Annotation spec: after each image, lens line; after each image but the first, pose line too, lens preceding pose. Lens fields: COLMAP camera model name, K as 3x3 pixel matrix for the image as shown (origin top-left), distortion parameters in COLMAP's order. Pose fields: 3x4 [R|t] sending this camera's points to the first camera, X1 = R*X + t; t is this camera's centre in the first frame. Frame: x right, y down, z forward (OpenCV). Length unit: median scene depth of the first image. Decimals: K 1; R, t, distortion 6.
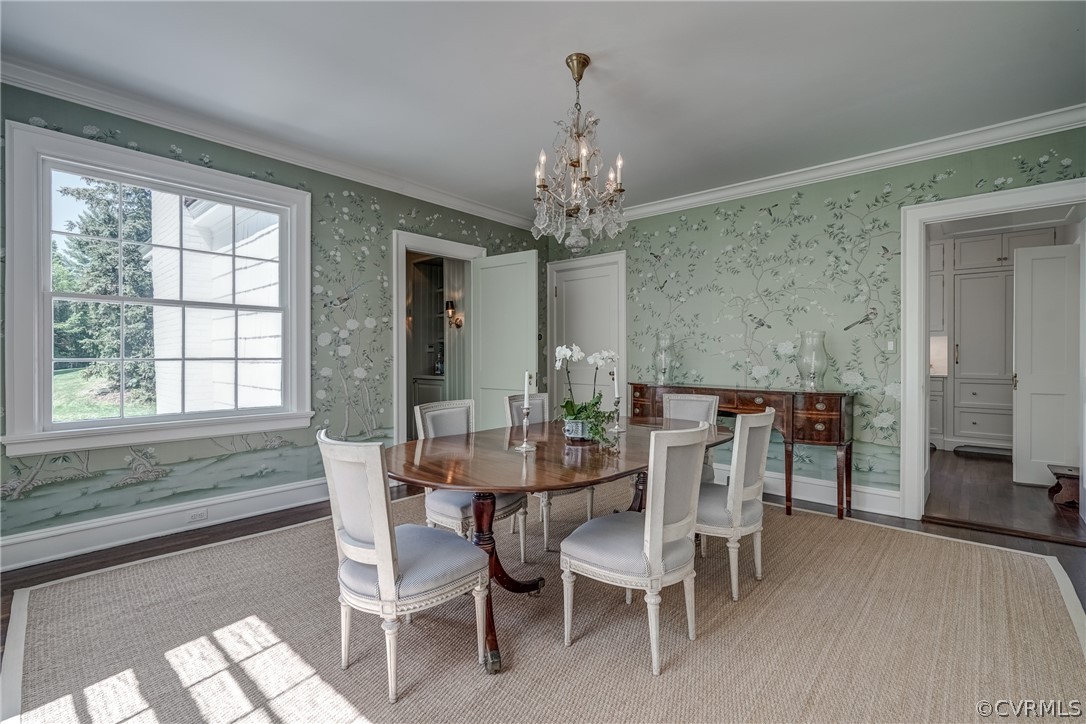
lens RADIAL K [[486.9, 0, 537.9], [0, 486.9, 356.9], [0, 0, 1]] dist [-0.000417, 0.000285]
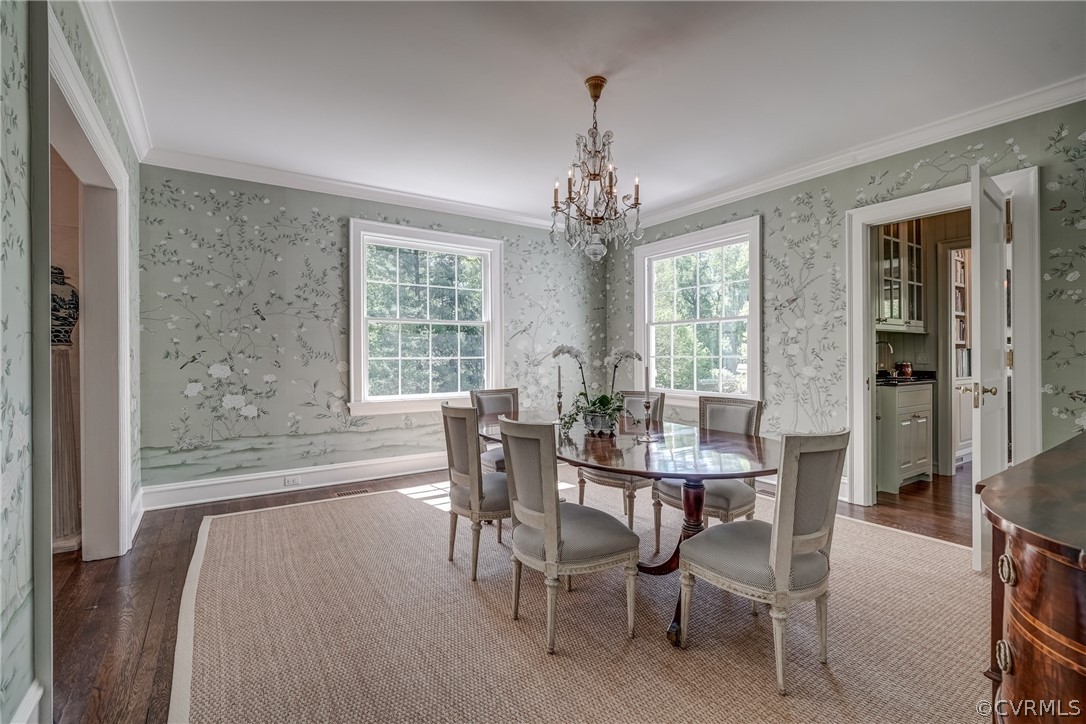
lens RADIAL K [[486.9, 0, 537.8], [0, 486.9, 357.2], [0, 0, 1]] dist [-0.000417, 0.000285]
pose [[-0.249876, 0.004026, -0.968270, 0.743979], [-0.002820, 0.999984, 0.004886, 0.000745], [0.968274, 0.003951, -0.249860, 0.722671]]
